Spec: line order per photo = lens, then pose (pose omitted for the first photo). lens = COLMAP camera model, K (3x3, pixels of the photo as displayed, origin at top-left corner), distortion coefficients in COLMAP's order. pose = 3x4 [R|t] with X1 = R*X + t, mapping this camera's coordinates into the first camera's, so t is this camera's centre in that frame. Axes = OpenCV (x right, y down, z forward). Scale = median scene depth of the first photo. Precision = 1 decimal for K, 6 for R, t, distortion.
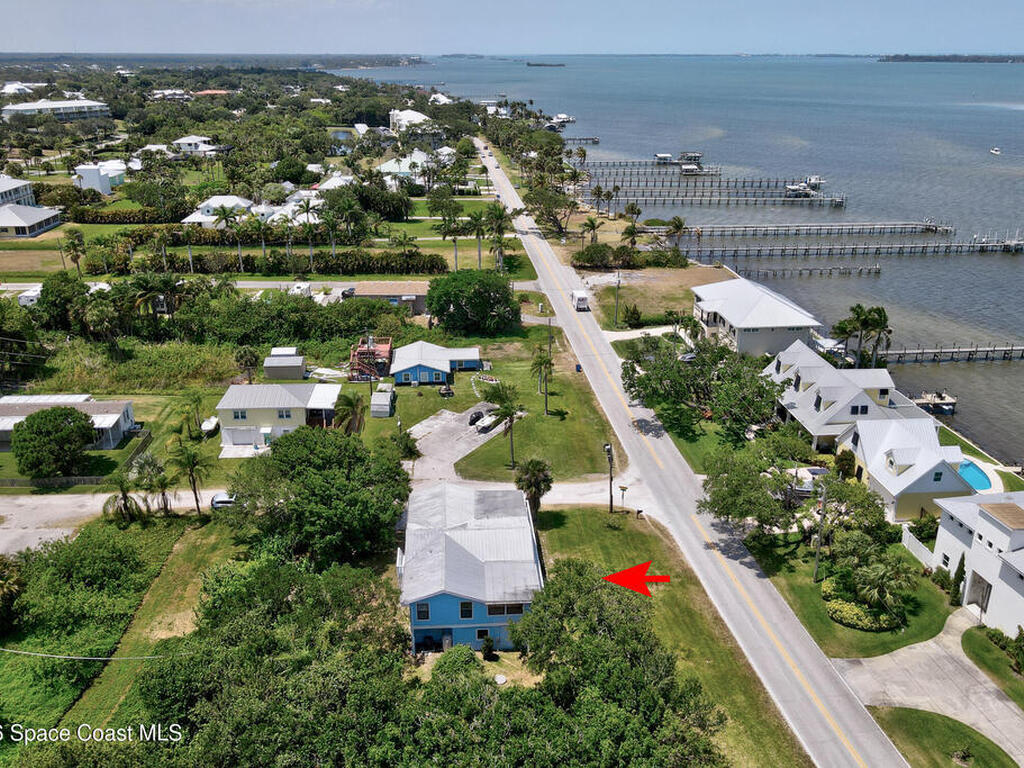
lens RADIAL K [[849.1, 0, 504.7], [0, 849.1, 385.1], [0, 0, 1]] dist [-0.004269, 0.043744]
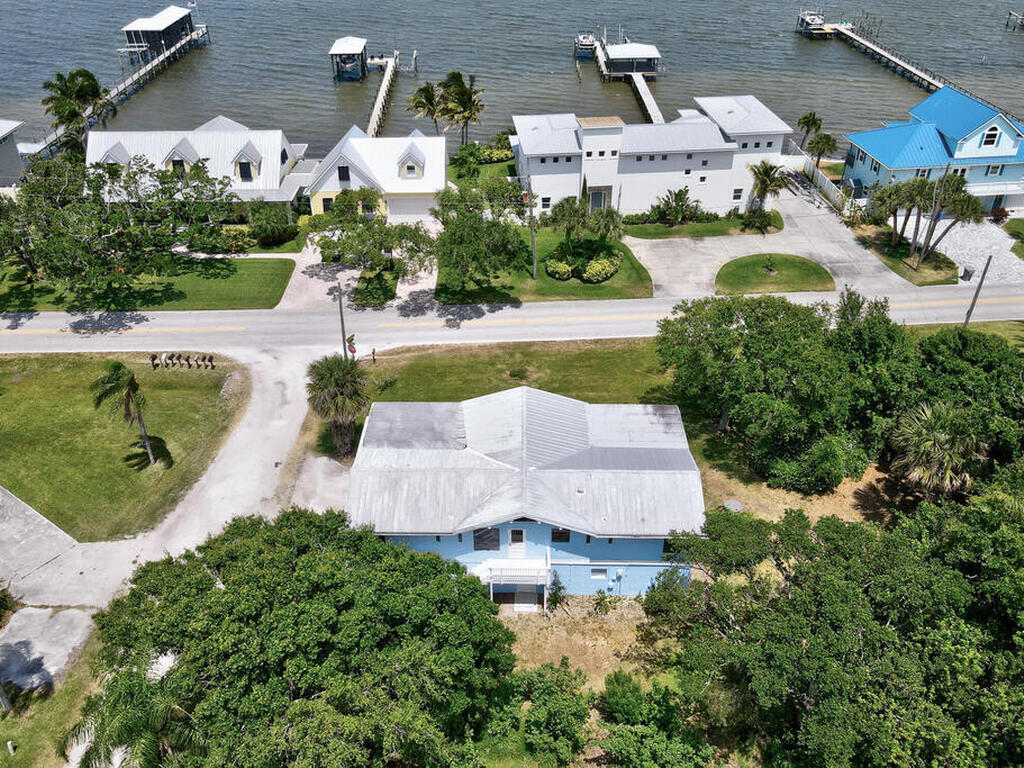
lens RADIAL K [[853.5, 0, 506.3], [0, 853.5, 387.8], [0, 0, 1]] dist [-0.013227, 0.059425]
pose [[0.083967, -0.558944, 0.824943, -0.380323], [0.376722, 0.784230, 0.493014, -0.121348], [-0.922513, 0.269377, 0.276416, 0.602347]]
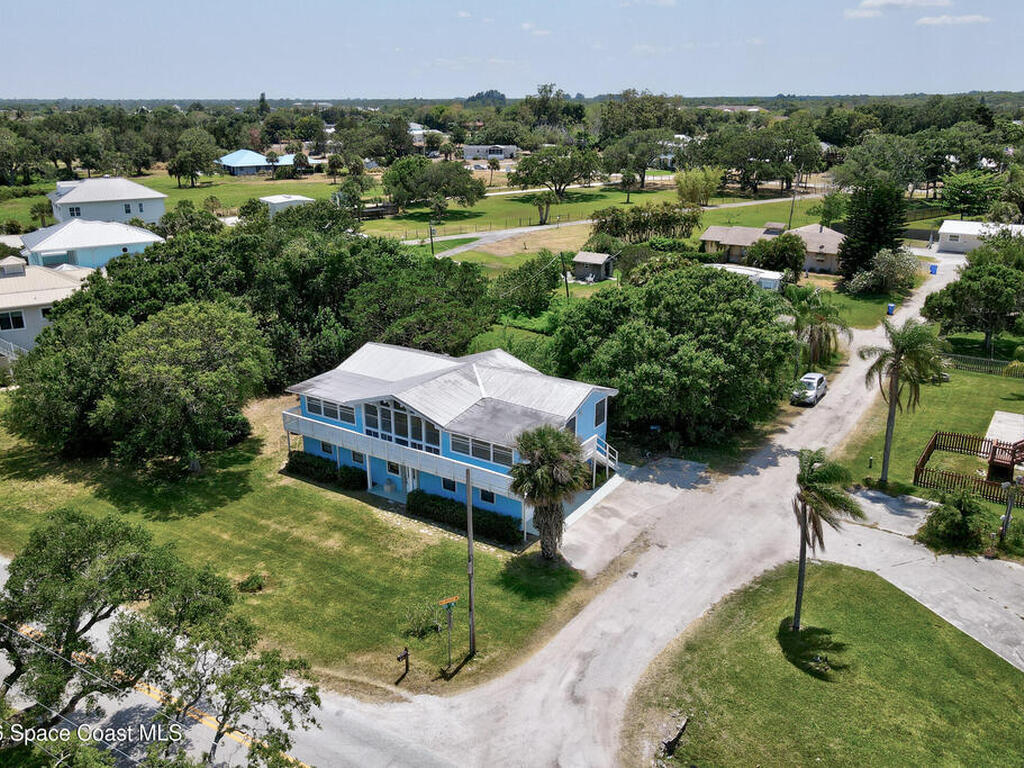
lens RADIAL K [[841.8, 0, 502.3], [0, 841.8, 378.2], [0, 0, 1]] dist [0.003392, 0.046469]
pose [[-0.617081, 0.254960, -0.744451, 0.331826], [-0.281988, 0.811575, 0.511691, -0.143874], [0.734639, 0.525681, -0.428912, 0.968549]]
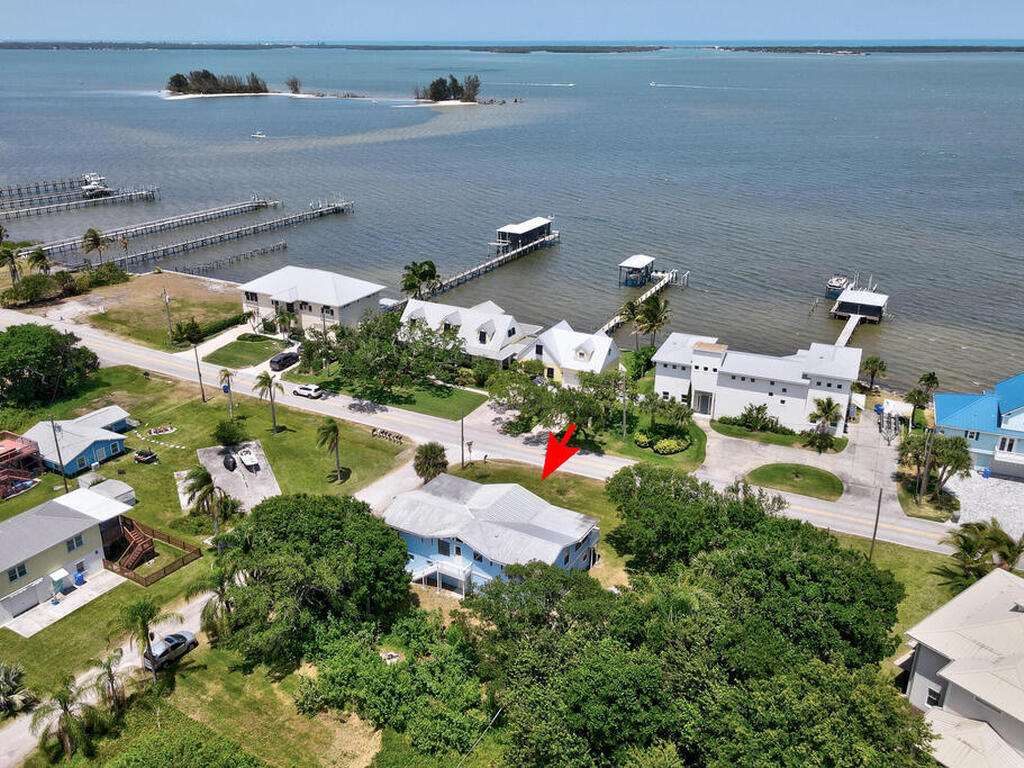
lens RADIAL K [[853.5, 0, 506.3], [0, 853.5, 387.8], [0, 0, 1]] dist [-0.013227, 0.059425]
pose [[0.554522, -0.315600, 0.770001, -0.588243], [0.303974, 0.938174, 0.165619, -0.104935], [-0.774664, 0.142221, 0.616173, 0.214770]]
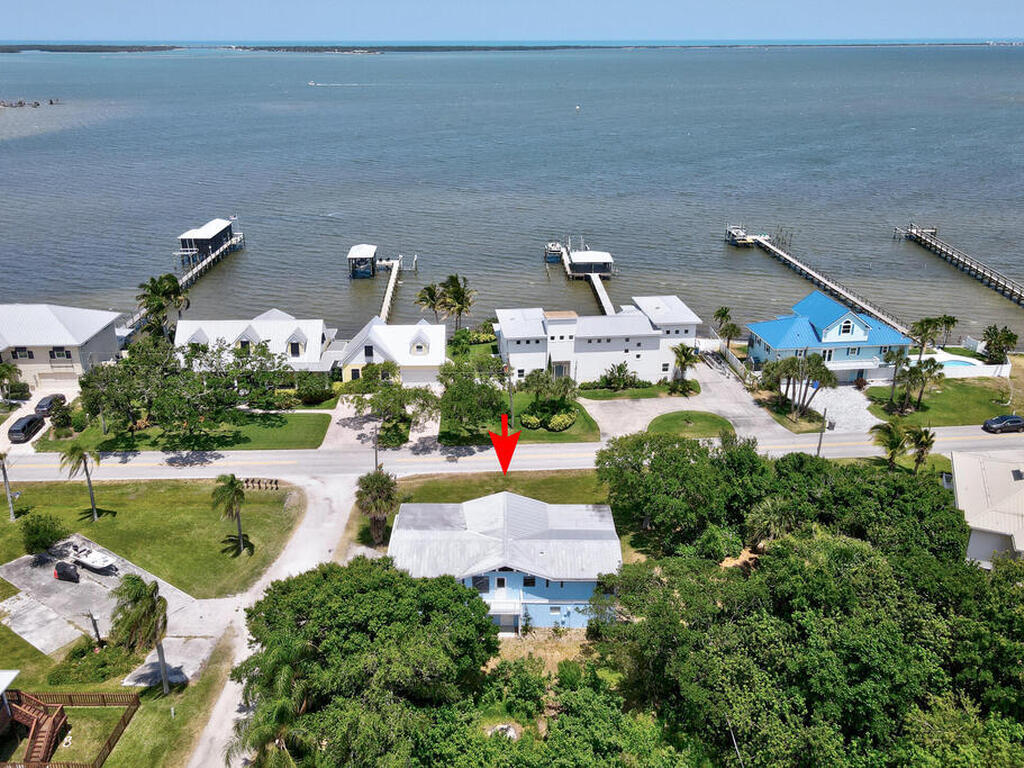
lens RADIAL K [[849.1, 0, 504.7], [0, 849.1, 385.1], [0, 0, 1]] dist [-0.004269, 0.043744]
pose [[0.065138, -0.377180, 0.923846, -0.603322], [0.367186, 0.869916, 0.329272, -0.191513], [-0.927864, 0.317775, 0.195160, 0.559662]]
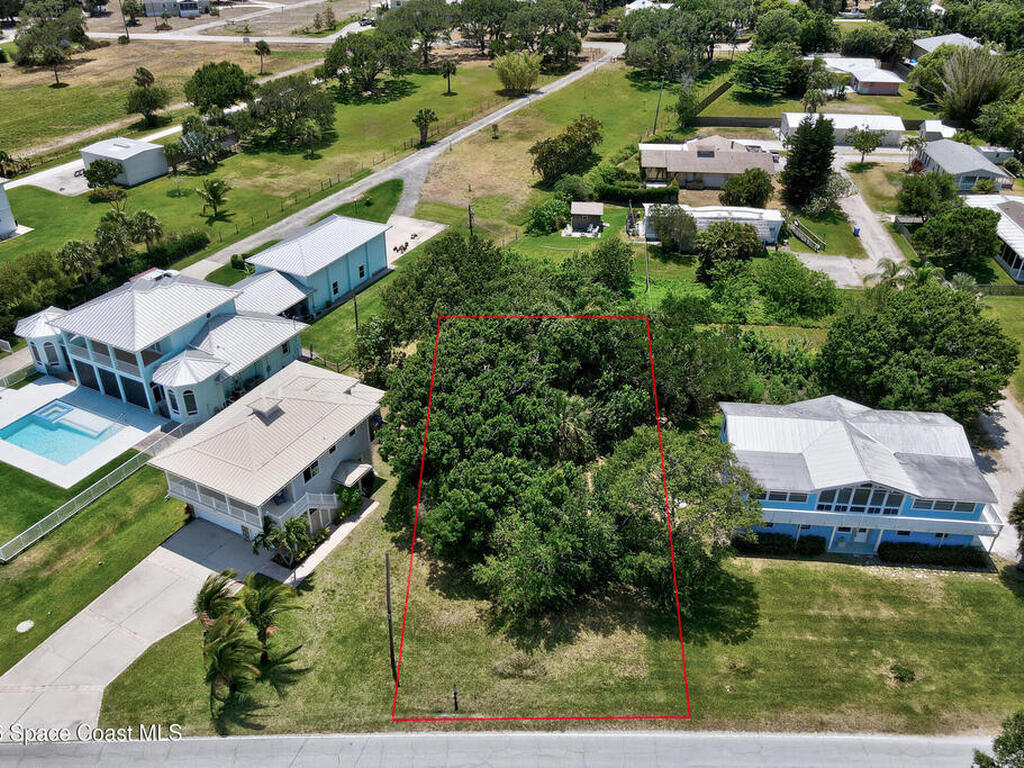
lens RADIAL K [[849.1, 0, 504.7], [0, 849.1, 385.1], [0, 0, 1]] dist [-0.004269, 0.043744]
pose [[-0.148068, 0.531751, -0.833856, 0.508109], [-0.368672, 0.752697, 0.545461, -0.151779], [0.917691, 0.388185, 0.084591, 0.423339]]
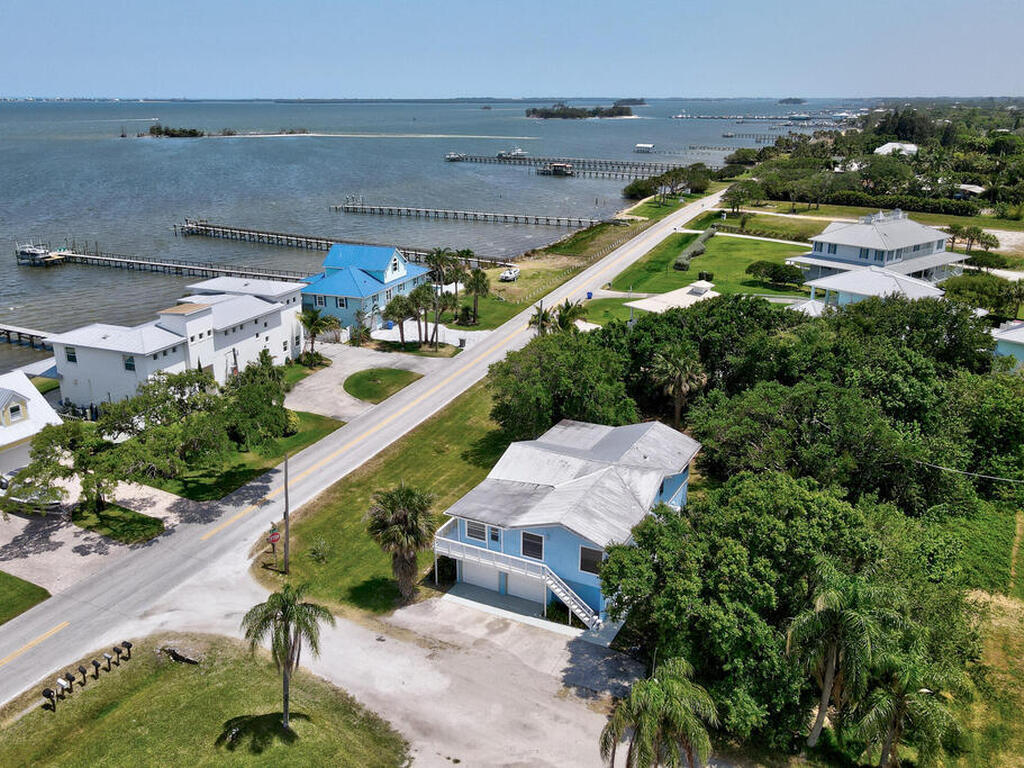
lens RADIAL K [[841.8, 0, 502.3], [0, 841.8, 378.2], [0, 0, 1]] dist [0.003392, 0.046469]
pose [[-0.854509, -0.163420, 0.493060, -0.248406], [0.191516, 0.783227, 0.591505, -0.253661], [-0.482841, 0.599875, -0.637977, 1.069697]]
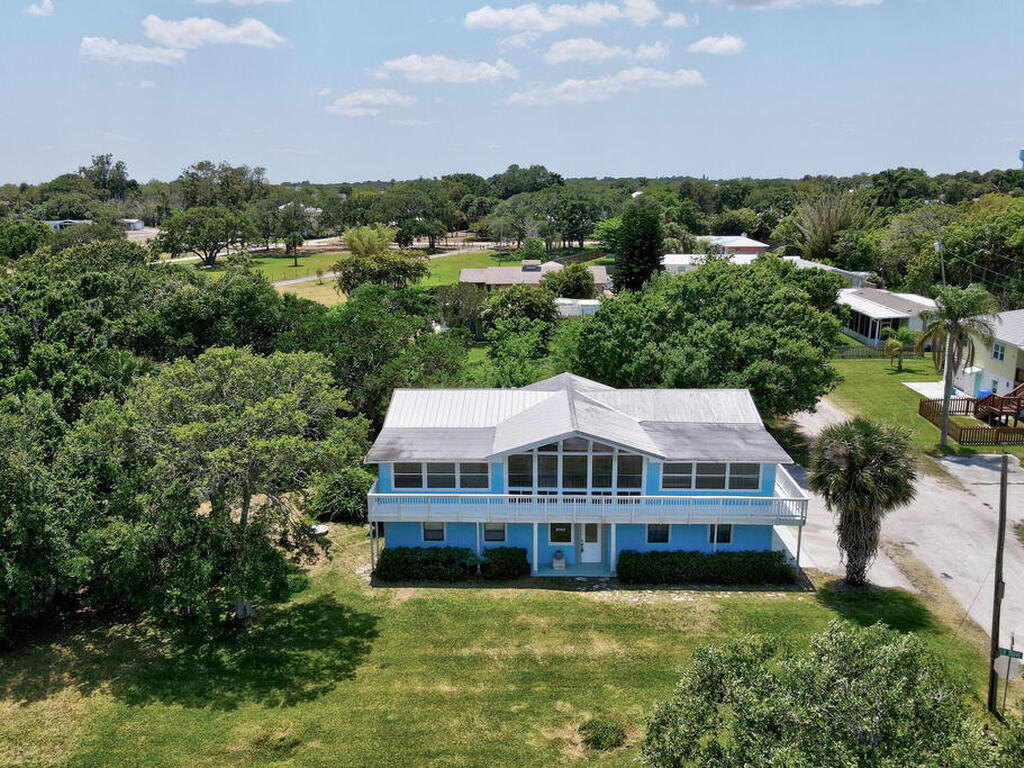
lens RADIAL K [[849.1, 0, 504.7], [0, 849.1, 385.1], [0, 0, 1]] dist [-0.004269, 0.043744]
pose [[-0.103917, 0.232371, -0.967060, 0.356136], [-0.357817, 0.898486, 0.254343, 0.027149], [0.927992, 0.372461, -0.010222, 0.696185]]
